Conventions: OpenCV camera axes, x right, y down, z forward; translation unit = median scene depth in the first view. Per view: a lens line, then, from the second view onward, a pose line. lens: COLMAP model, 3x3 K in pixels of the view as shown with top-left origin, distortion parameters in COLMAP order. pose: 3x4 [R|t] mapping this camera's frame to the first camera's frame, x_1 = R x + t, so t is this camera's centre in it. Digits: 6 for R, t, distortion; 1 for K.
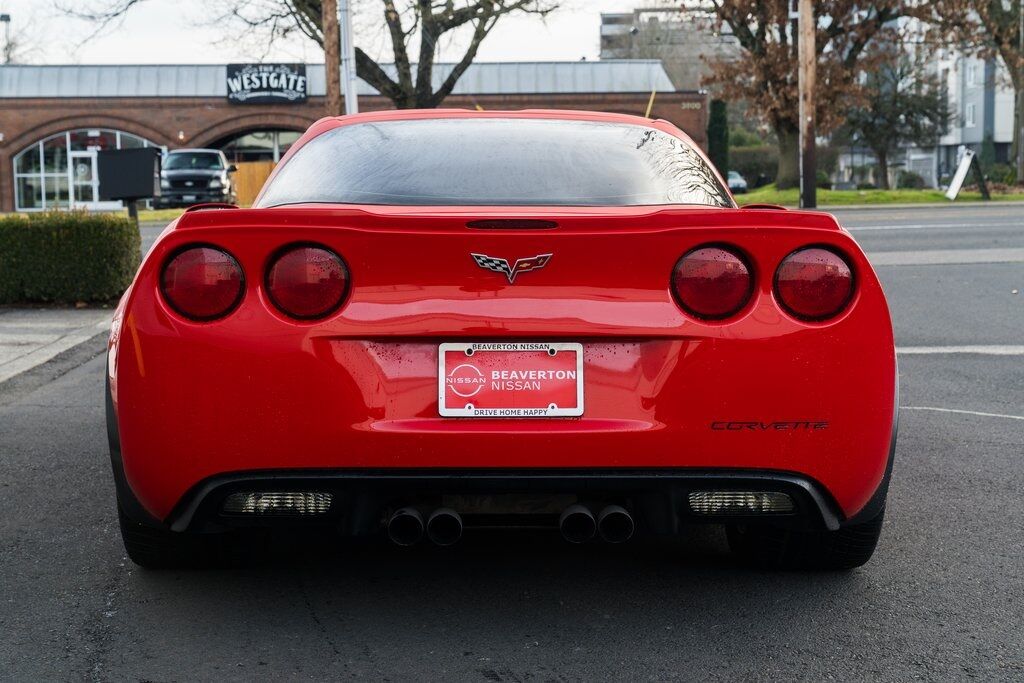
lens RADIAL K [[1613.0, 0, 512.3], [0, 1613.0, 339.6], [0, 0, 1]] dist [0.039008, 0.000000]
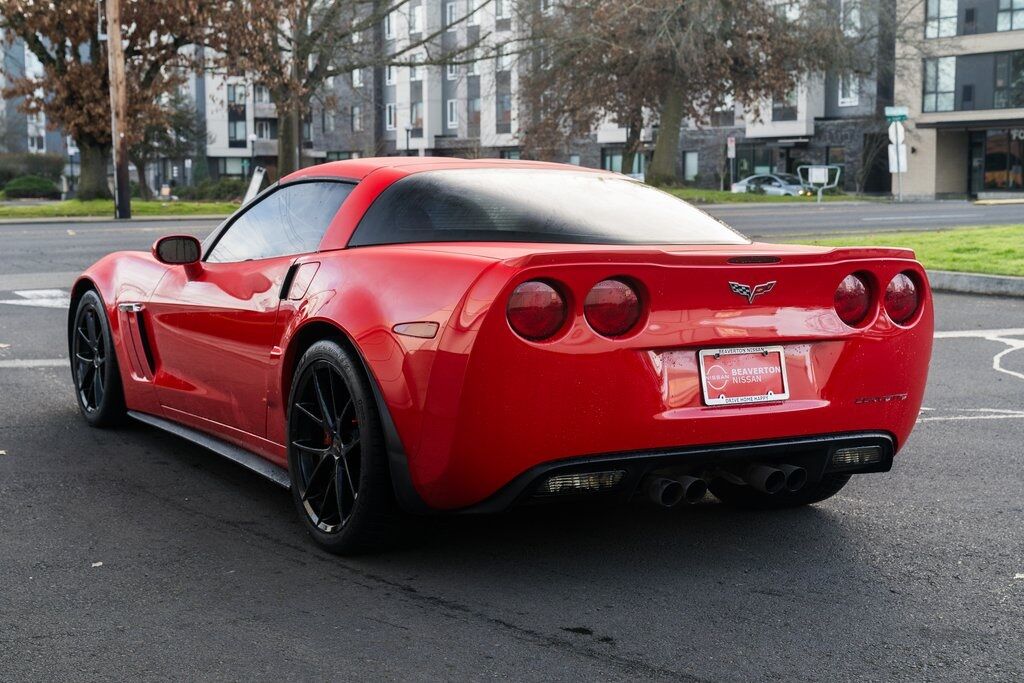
lens RADIAL K [[1502.4, 0, 513.6], [0, 1502.4, 342.1], [0, 0, 1]] dist [0.038332, 0.000000]
pose [[0.880734, -0.037968, 0.472087, -0.748266], [0.036676, 0.999256, 0.011943, -0.024198], [-0.472190, 0.006796, 0.881471, -0.010622]]
